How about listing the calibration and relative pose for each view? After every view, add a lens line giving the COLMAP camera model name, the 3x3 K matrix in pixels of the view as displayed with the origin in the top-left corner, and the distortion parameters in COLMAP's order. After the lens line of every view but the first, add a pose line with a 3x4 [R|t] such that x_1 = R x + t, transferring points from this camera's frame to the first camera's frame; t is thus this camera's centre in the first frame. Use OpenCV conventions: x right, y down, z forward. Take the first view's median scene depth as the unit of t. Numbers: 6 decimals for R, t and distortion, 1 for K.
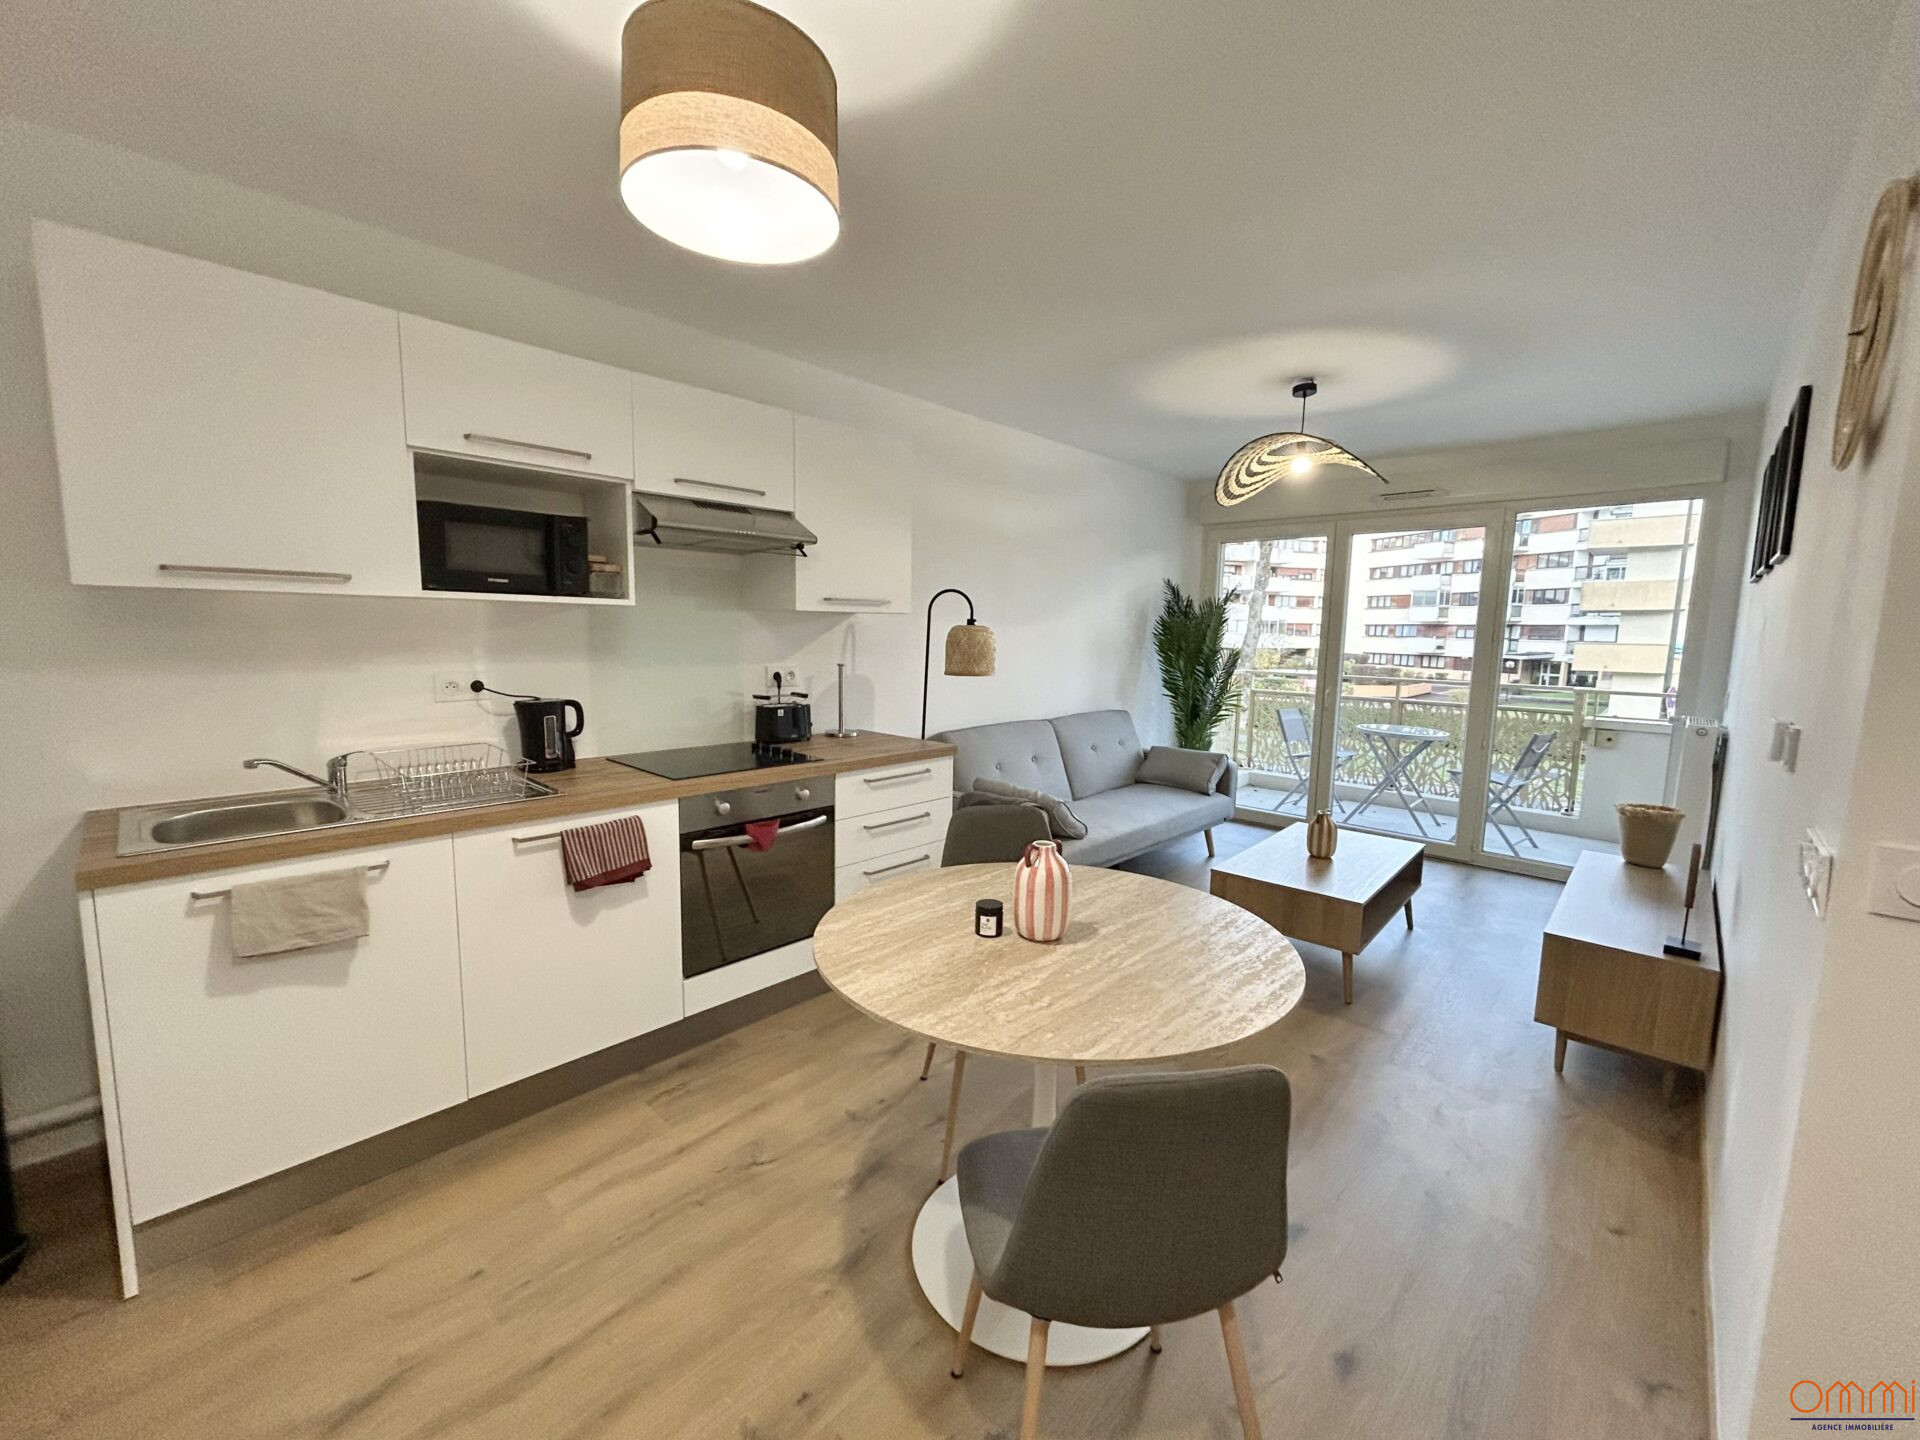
lens RADIAL K [[767.9, 0, 956.2], [0, 767.9, 720.8], [0, 0, 1]] dist [-0.001615, 0.000045]
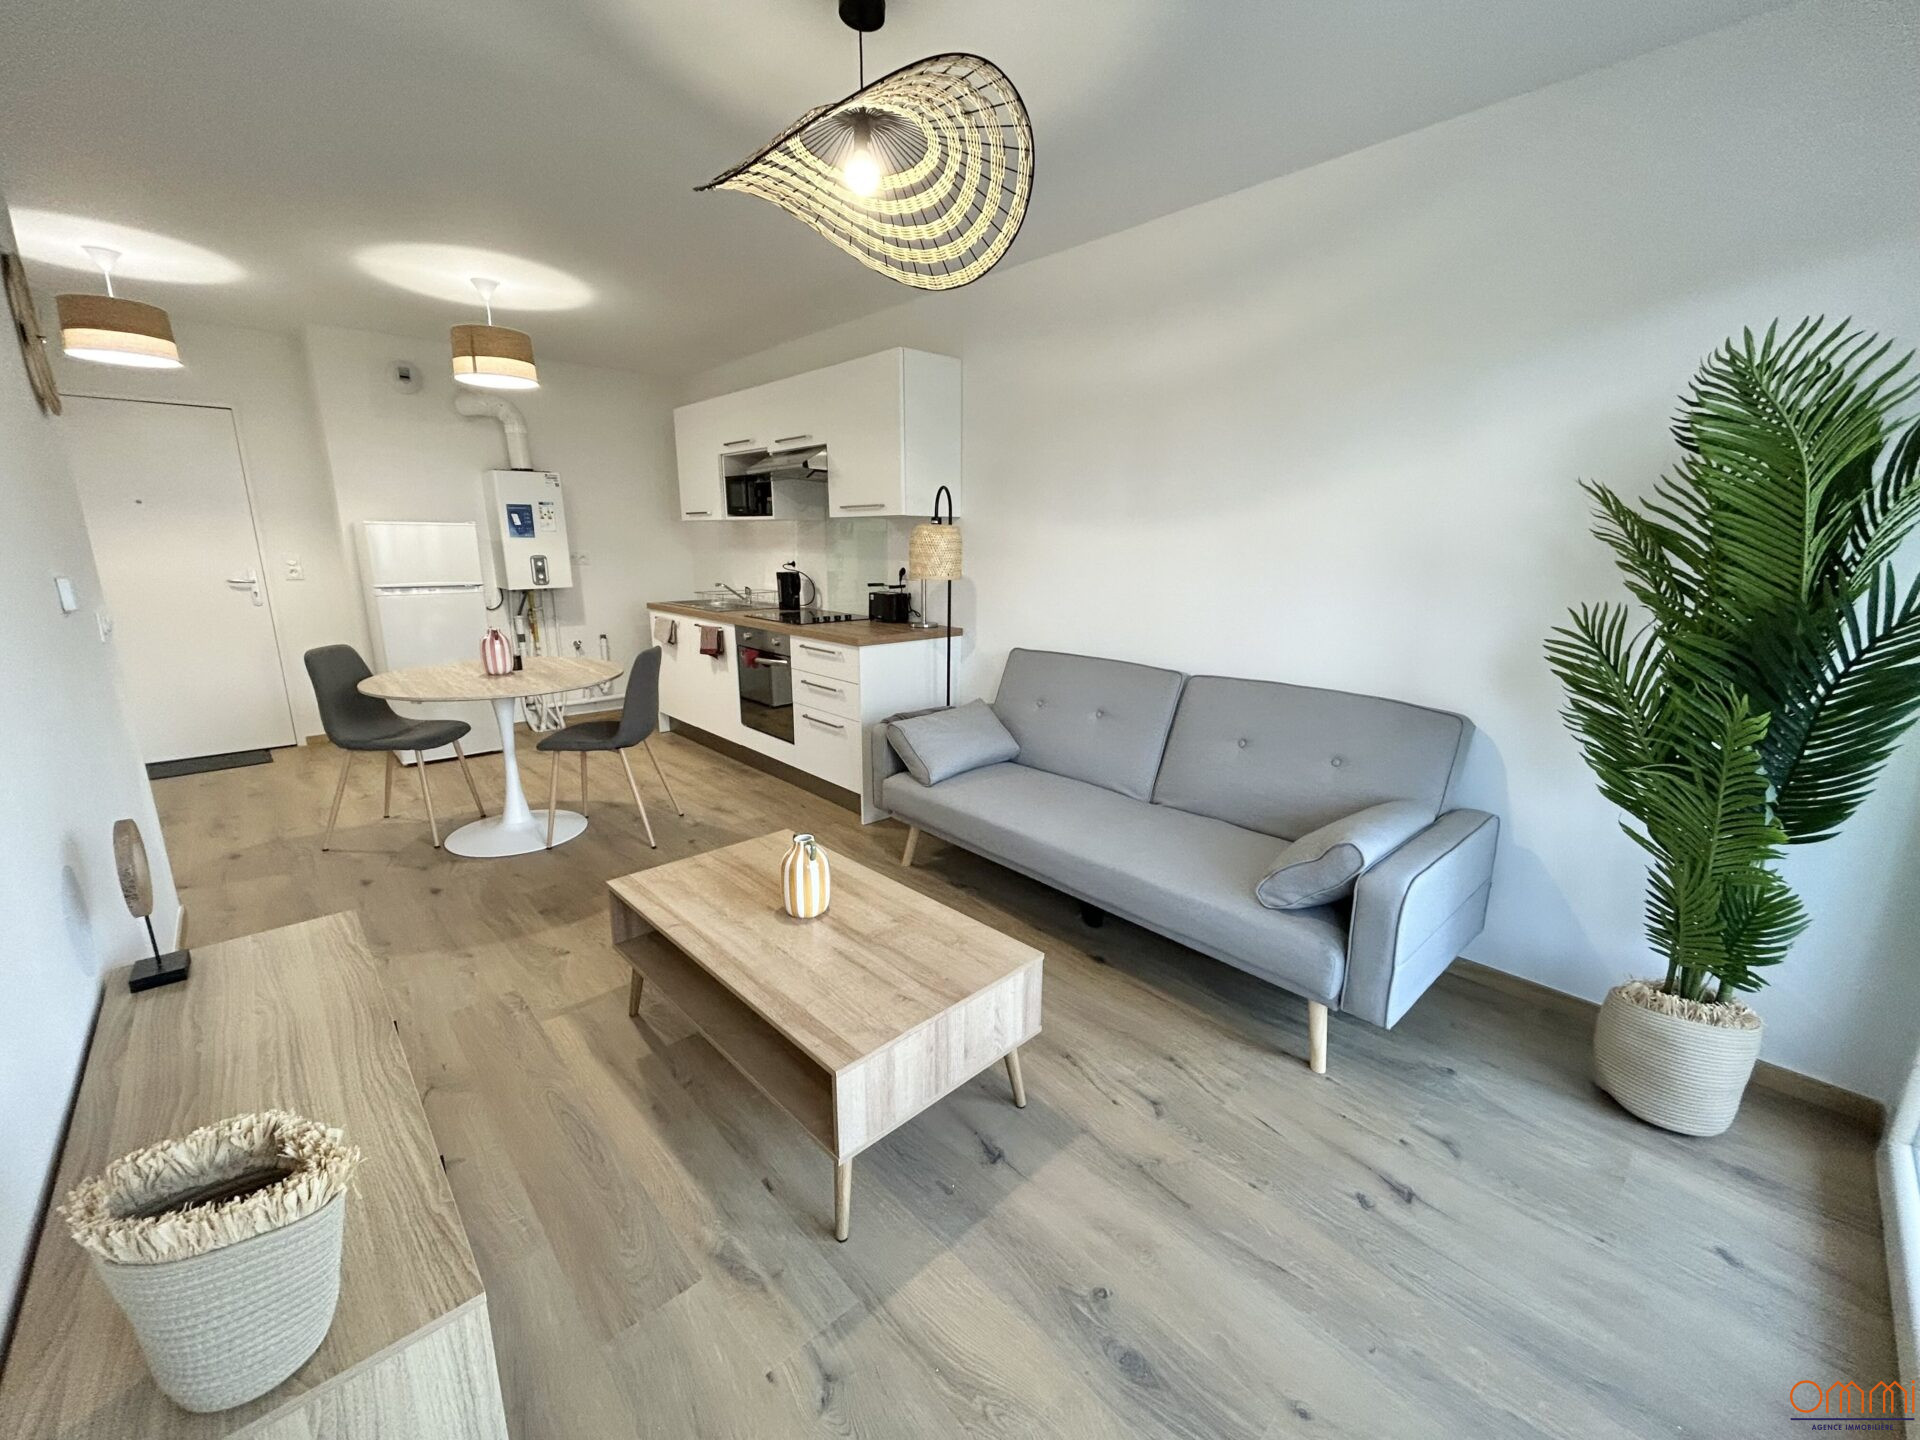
lens RADIAL K [[767.9, 0, 956.2], [0, 767.9, 720.8], [0, 0, 1]] dist [-0.001615, 0.000045]
pose [[-0.067902, 0.213518, -0.974577, 1.004712], [-0.129386, 0.966697, 0.220806, -0.105629], [0.989267, 0.141090, -0.038014, 1.120564]]
